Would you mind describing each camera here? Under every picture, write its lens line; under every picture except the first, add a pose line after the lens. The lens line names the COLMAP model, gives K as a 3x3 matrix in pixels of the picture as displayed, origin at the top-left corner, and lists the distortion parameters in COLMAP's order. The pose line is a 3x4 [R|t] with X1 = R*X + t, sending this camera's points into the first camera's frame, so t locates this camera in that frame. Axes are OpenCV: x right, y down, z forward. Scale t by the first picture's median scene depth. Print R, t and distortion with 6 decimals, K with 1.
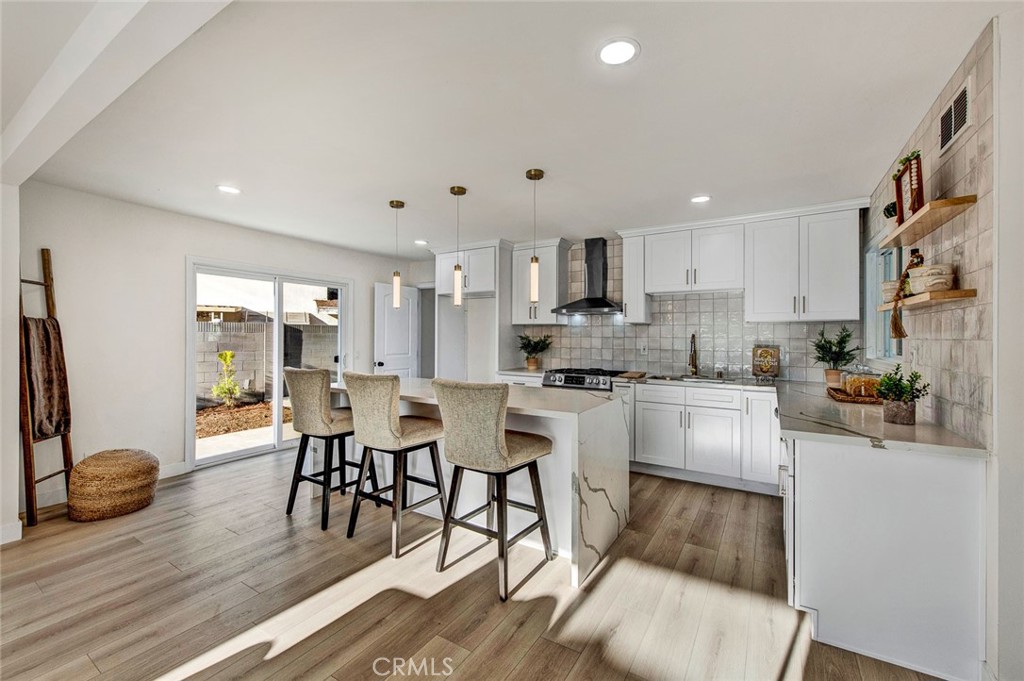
lens RADIAL K [[406.6, 0, 546.0], [0, 406.6, 332.7], [0, 0, 1]] dist [0.000029, 0.000024]
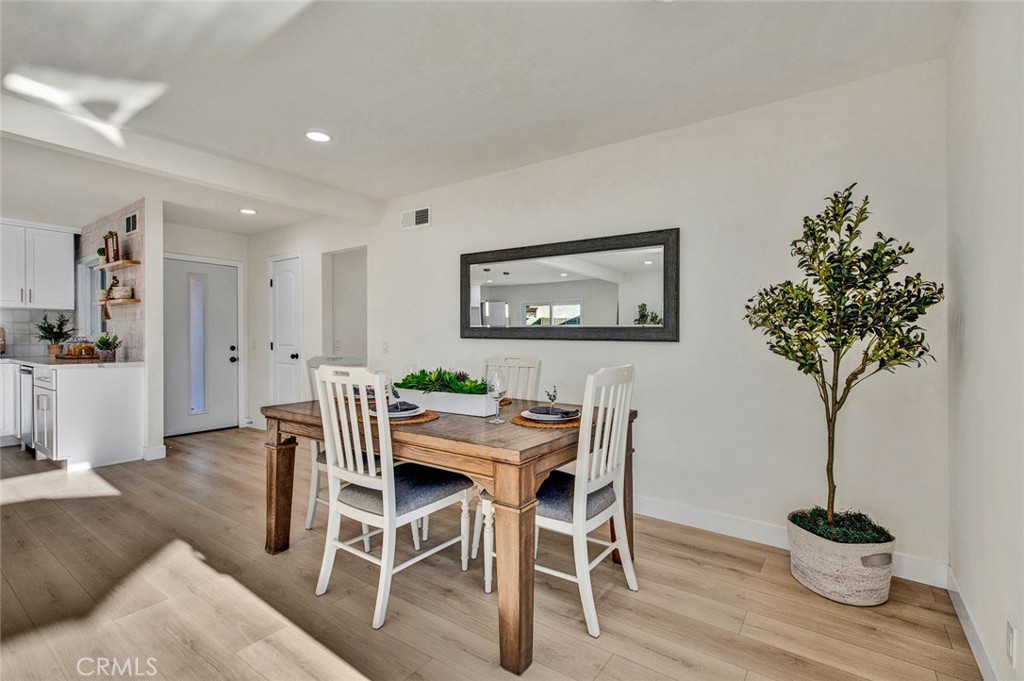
lens RADIAL K [[466.1, 0, 527.6], [0, 466.1, 344.8], [0, 0, 1]] dist [-0.020799, 0.000456]
pose [[0.076237, -0.022508, 0.996836, -0.774869], [-0.011519, 0.999659, 0.023453, 0.037864], [-0.997023, -0.013271, 0.075951, -0.782056]]
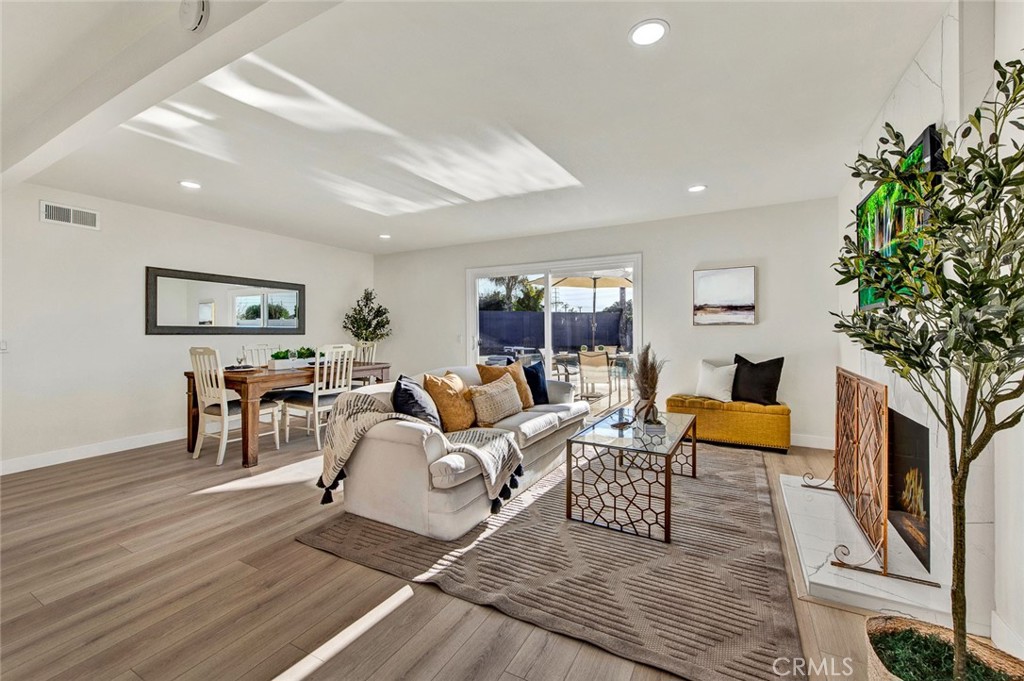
lens RADIAL K [[420.7, 0, 512.3], [0, 420.7, 322.4], [0, 0, 1]] dist [0.001754, 0.000108]
pose [[-0.999624, -0.002075, -0.027336, -0.711541], [-0.001146, 0.999423, -0.033957, 0.059330], [0.027390, -0.033912, -0.999049, 0.967710]]
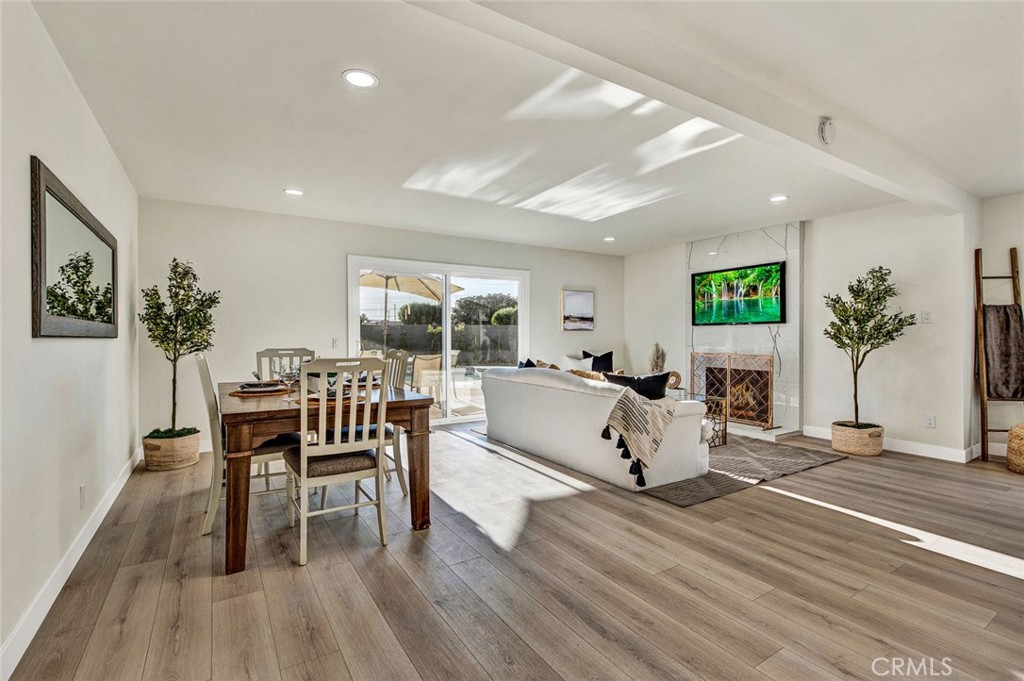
lens RADIAL K [[470.3, 0, 512.0], [0, 470.3, 340.5], [0, 0, 1]] dist [0.002240, 0.000614]
pose [[-0.456556, 0.005610, -0.889677, 0.754111], [0.008286, 0.999964, 0.002053, 0.060015], [0.889656, -0.006435, -0.456586, 0.313322]]
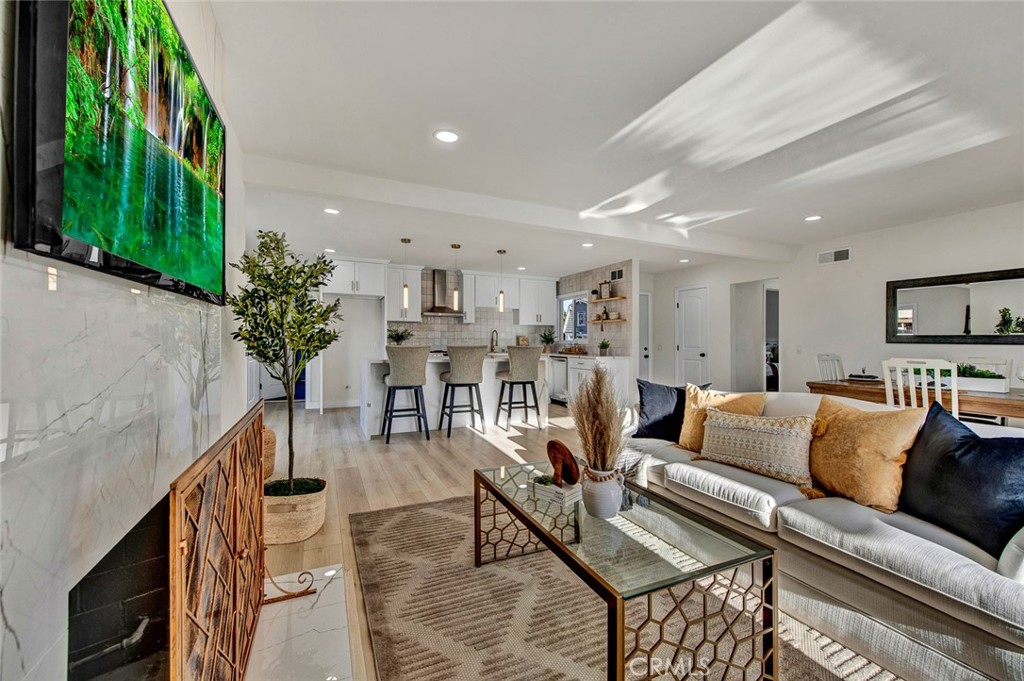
lens RADIAL K [[419.9, 0, 501.4], [0, 419.9, 342.2], [0, 0, 1]] dist [-0.000690, -0.000056]
pose [[0.572707, -0.005393, 0.819743, -1.607772], [-0.011426, 0.999829, 0.014561, 0.039685], [-0.819681, -0.017706, 0.572547, -0.220741]]
